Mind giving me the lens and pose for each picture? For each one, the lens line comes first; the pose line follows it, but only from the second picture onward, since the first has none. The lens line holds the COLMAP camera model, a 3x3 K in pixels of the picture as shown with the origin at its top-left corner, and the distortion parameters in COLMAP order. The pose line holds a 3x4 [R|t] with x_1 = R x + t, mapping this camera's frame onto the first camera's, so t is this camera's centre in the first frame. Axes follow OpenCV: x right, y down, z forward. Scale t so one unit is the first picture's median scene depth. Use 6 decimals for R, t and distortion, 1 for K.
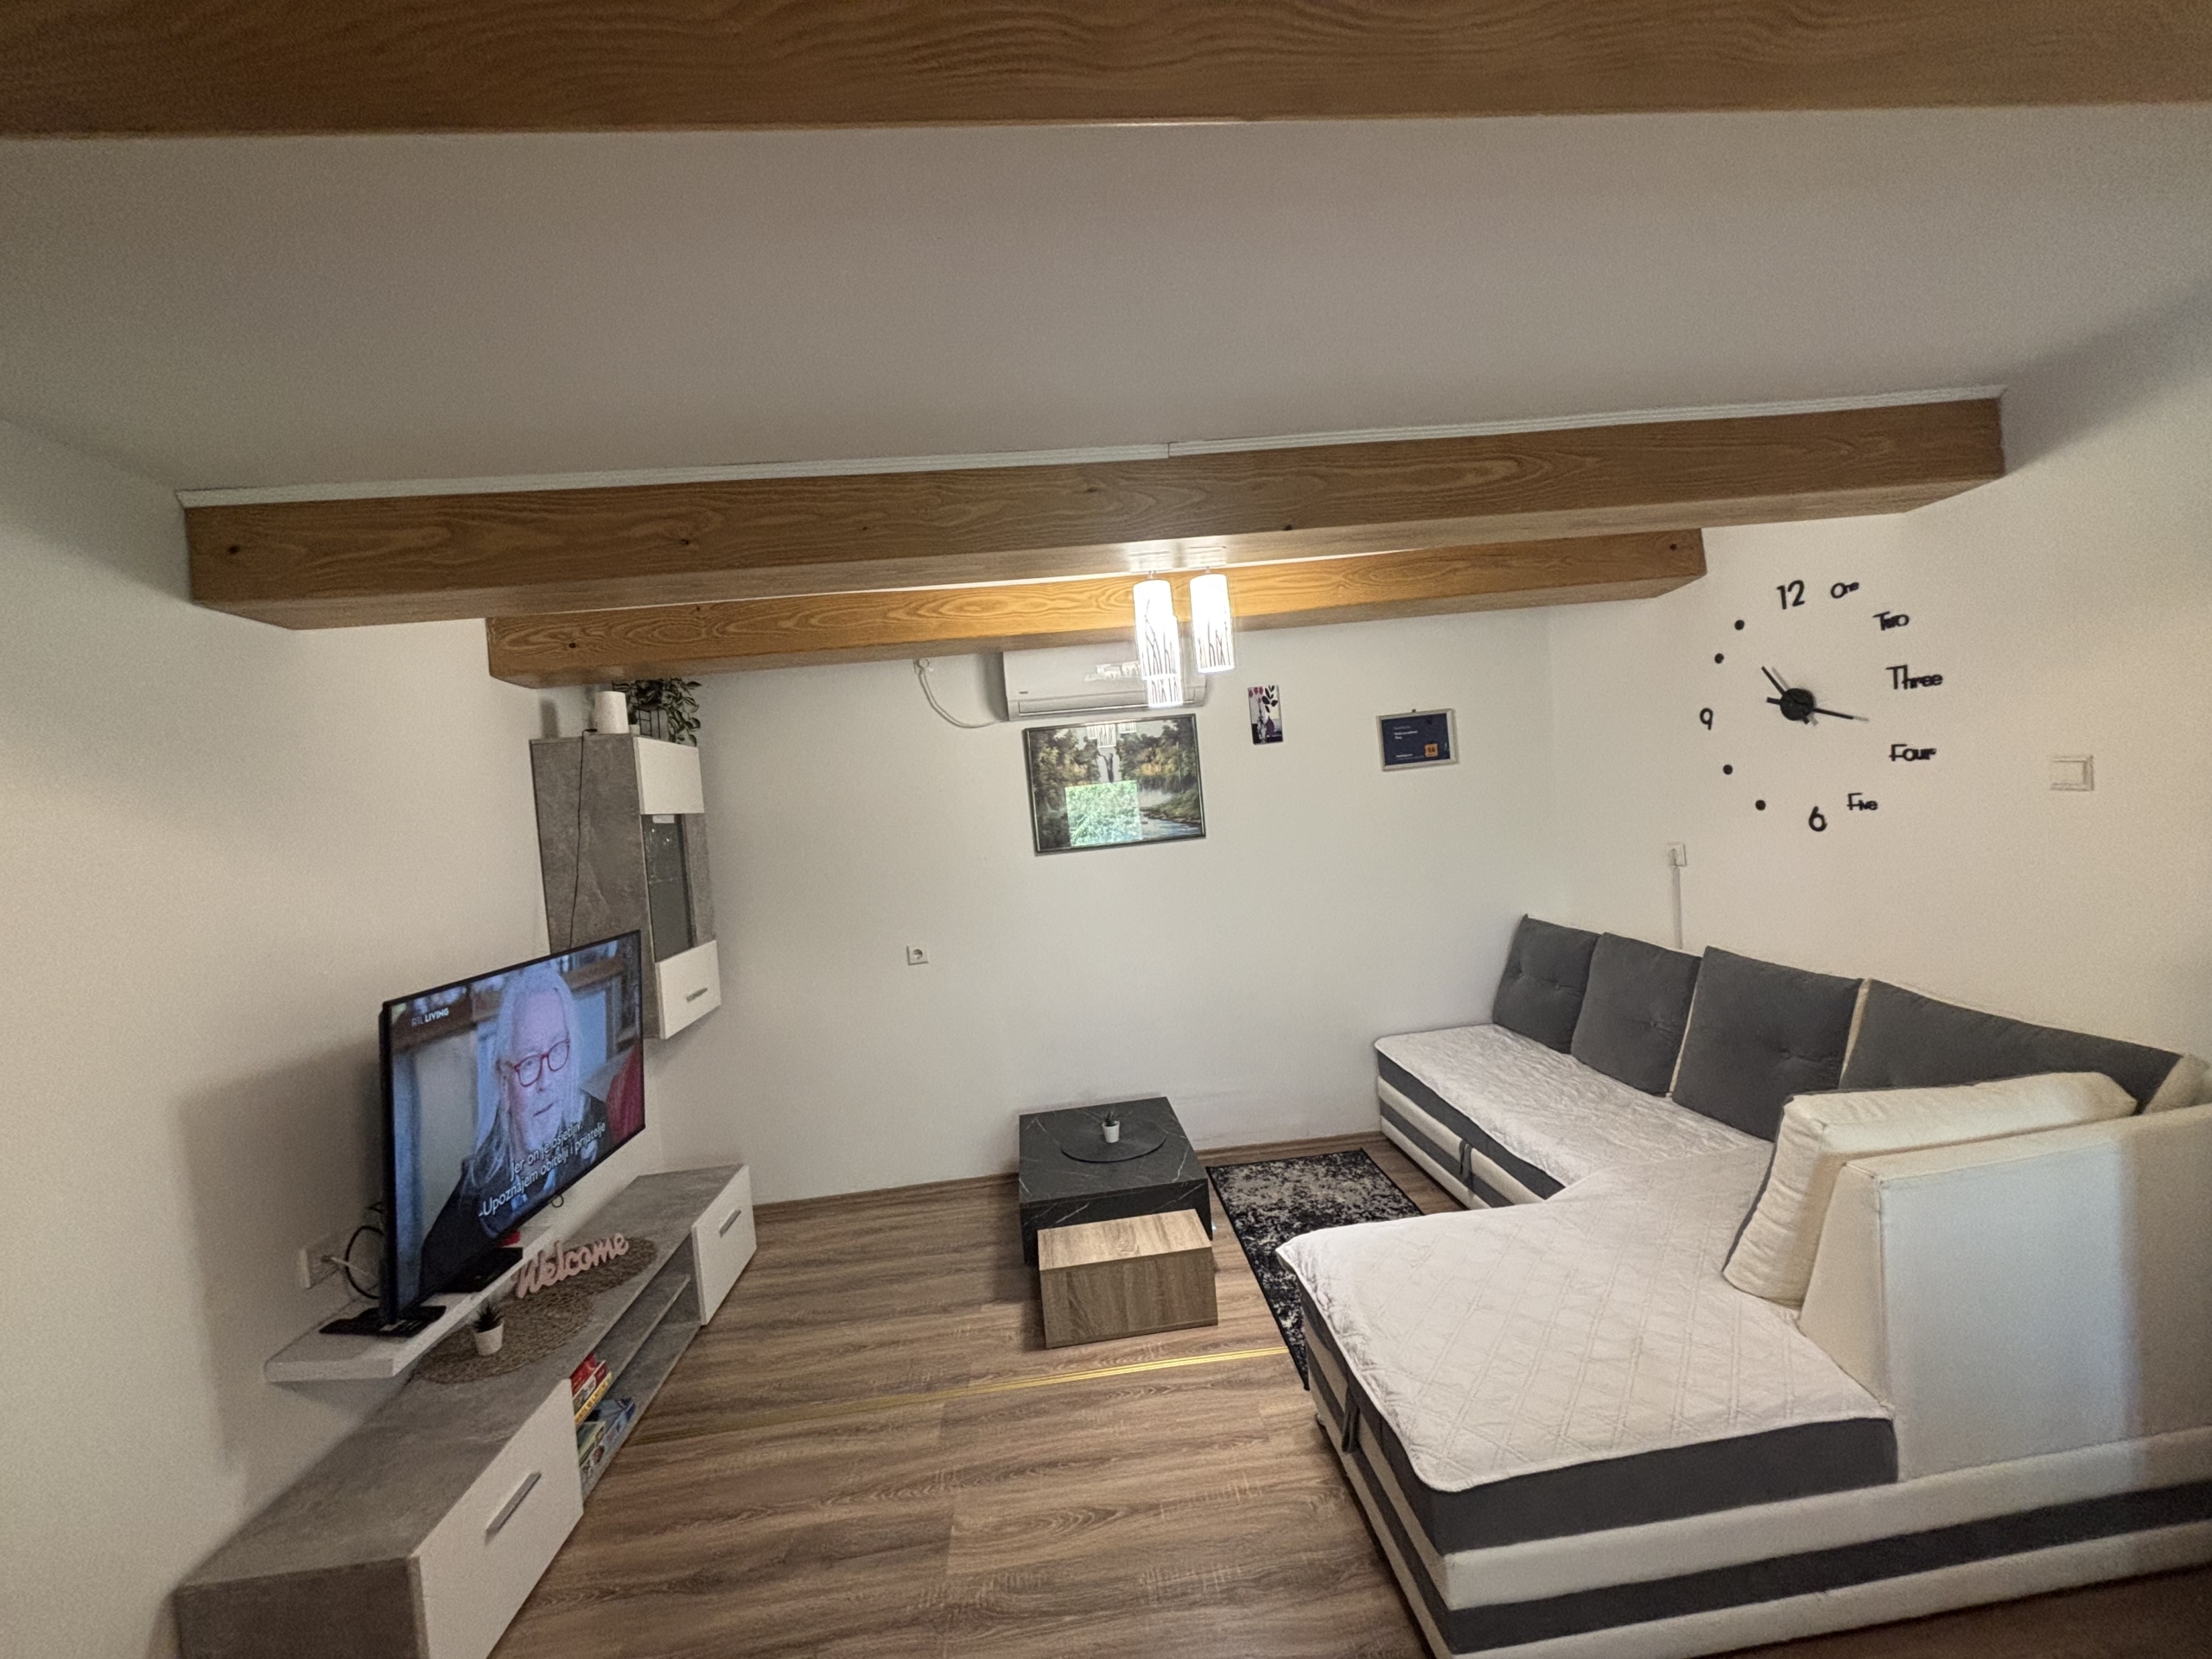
lens RADIAL K [[887.5, 0, 1109.5], [0, 887.5, 829.1], [0, 0, 1]] dist [-0.001217, -0.000288]
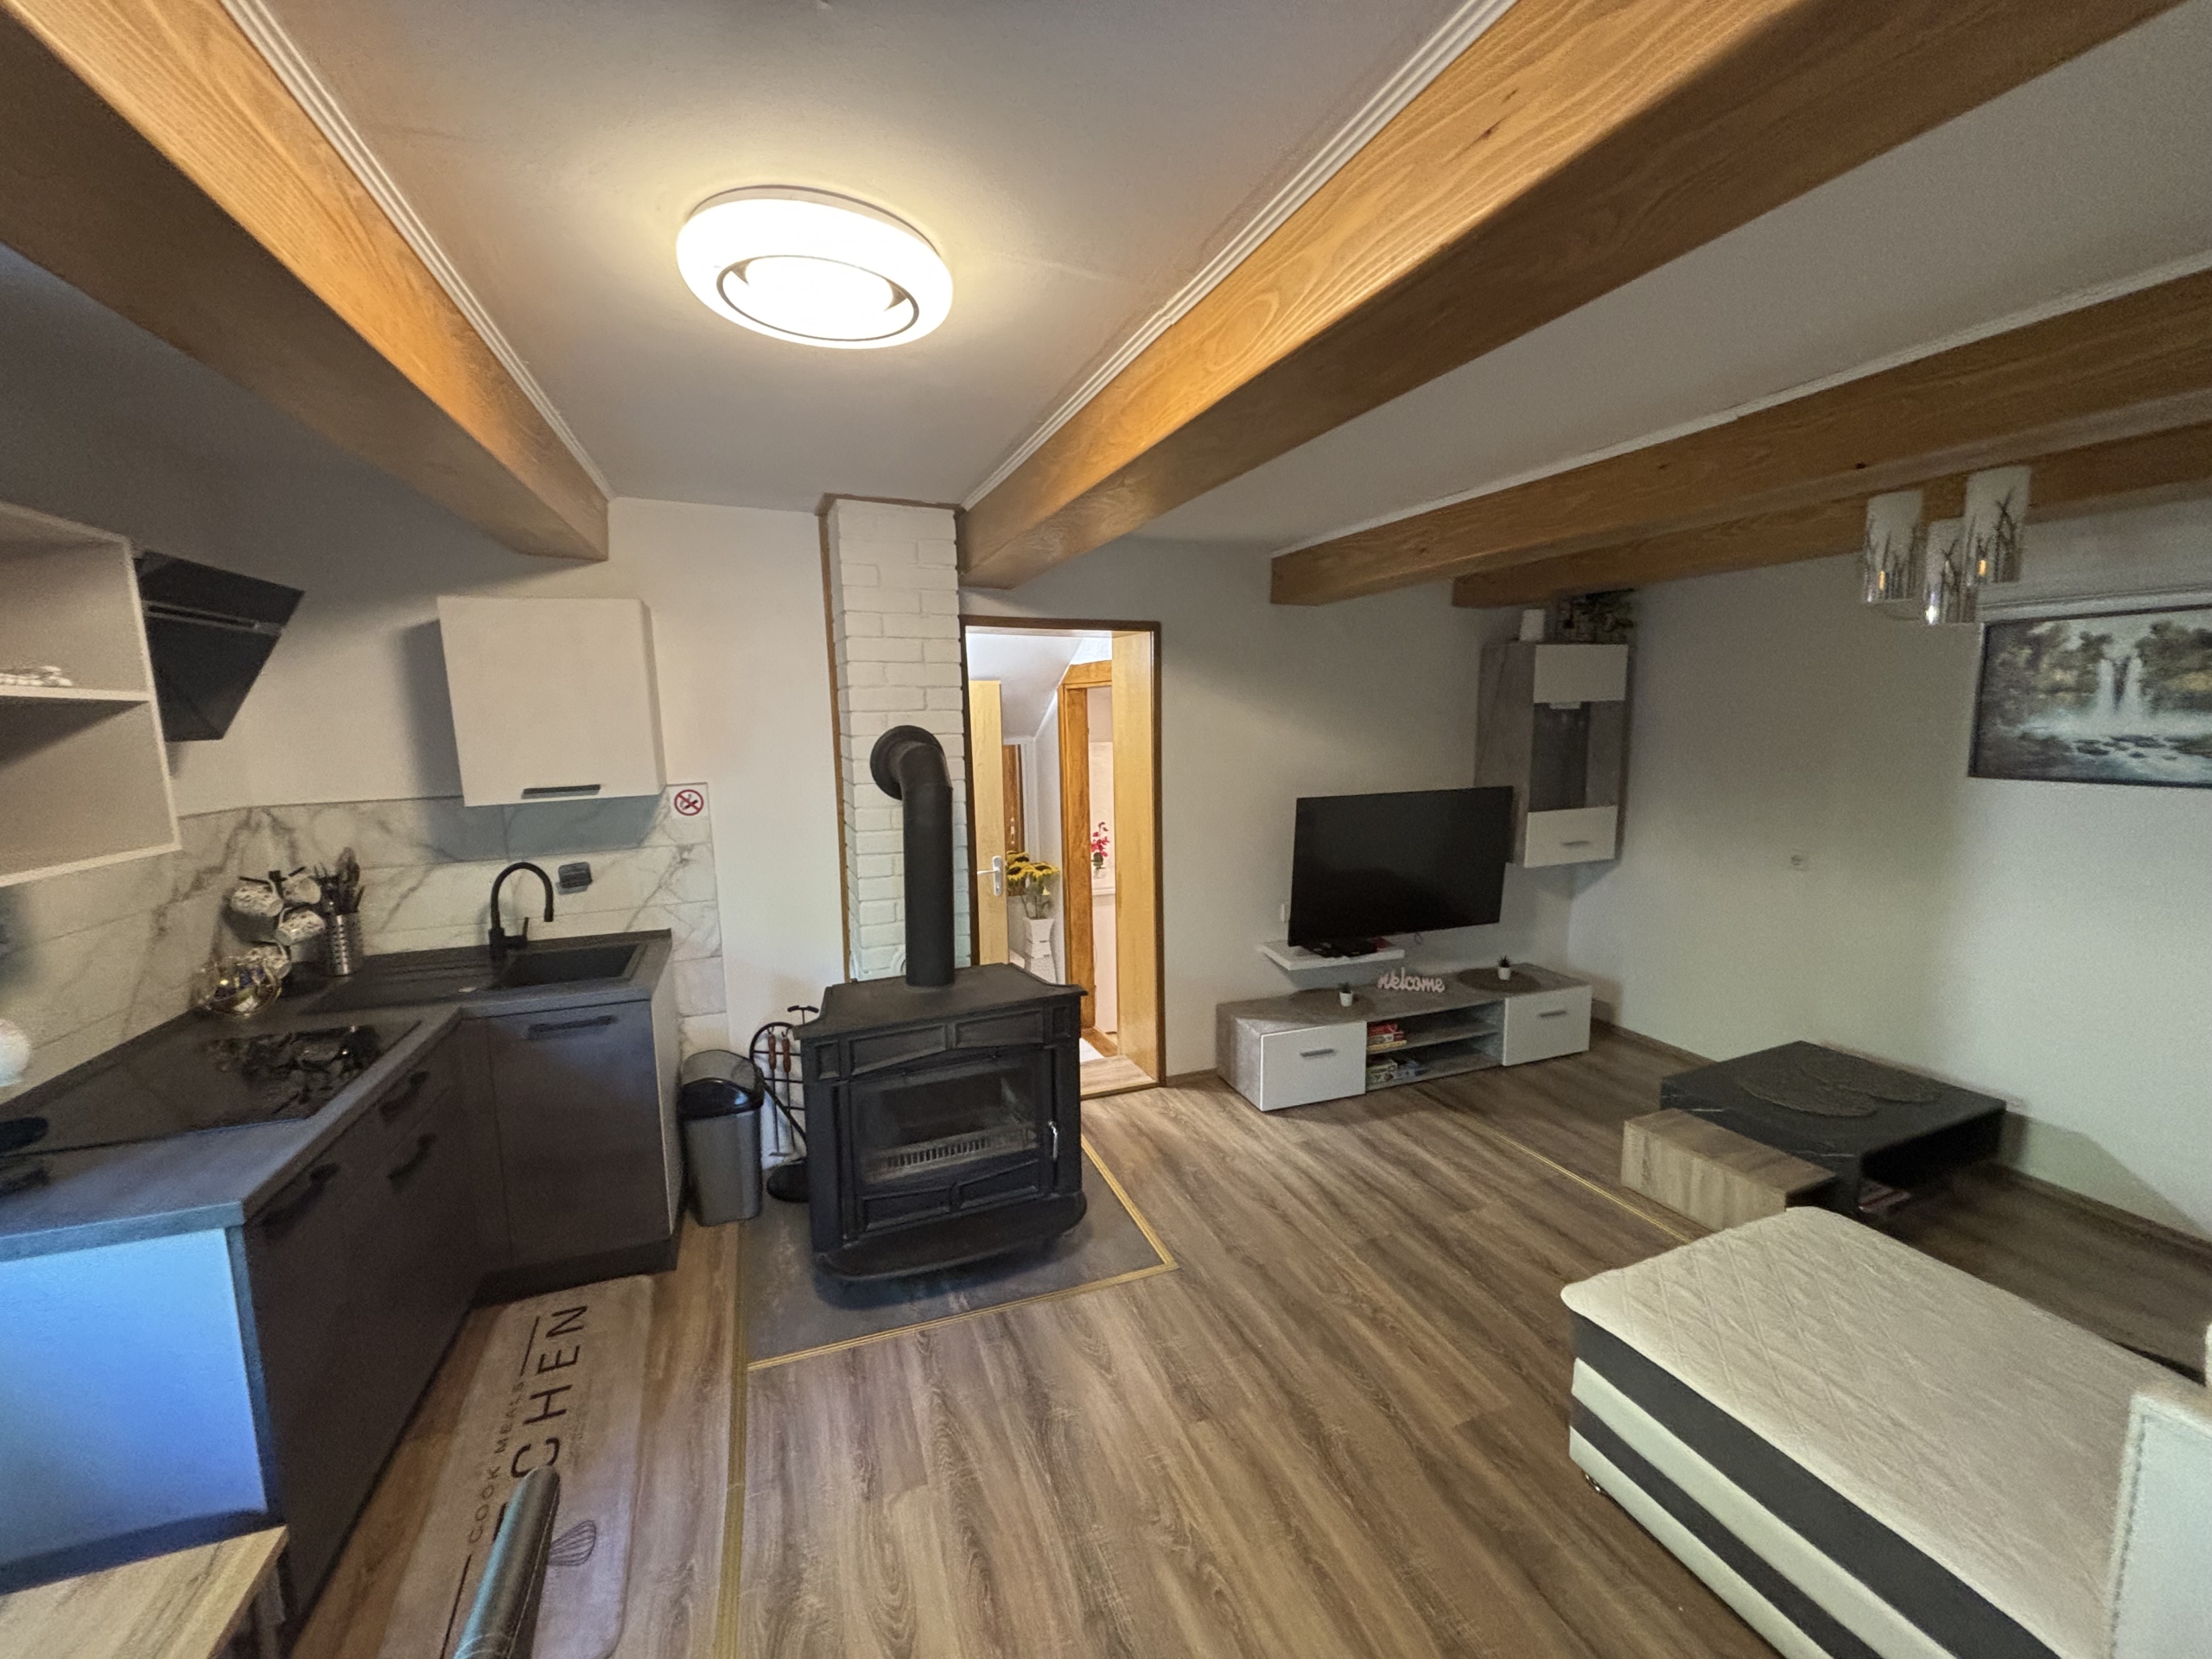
lens RADIAL K [[887.5, 0, 1108.1], [0, 887.5, 830.5], [0, 0, 1]] dist [-0.001217, -0.000288]
pose [[0.273639, 0.212198, -0.938133, 0.517348], [-0.025471, 0.976617, 0.213473, -0.085426], [0.961495, -0.034520, 0.272646, 0.001479]]
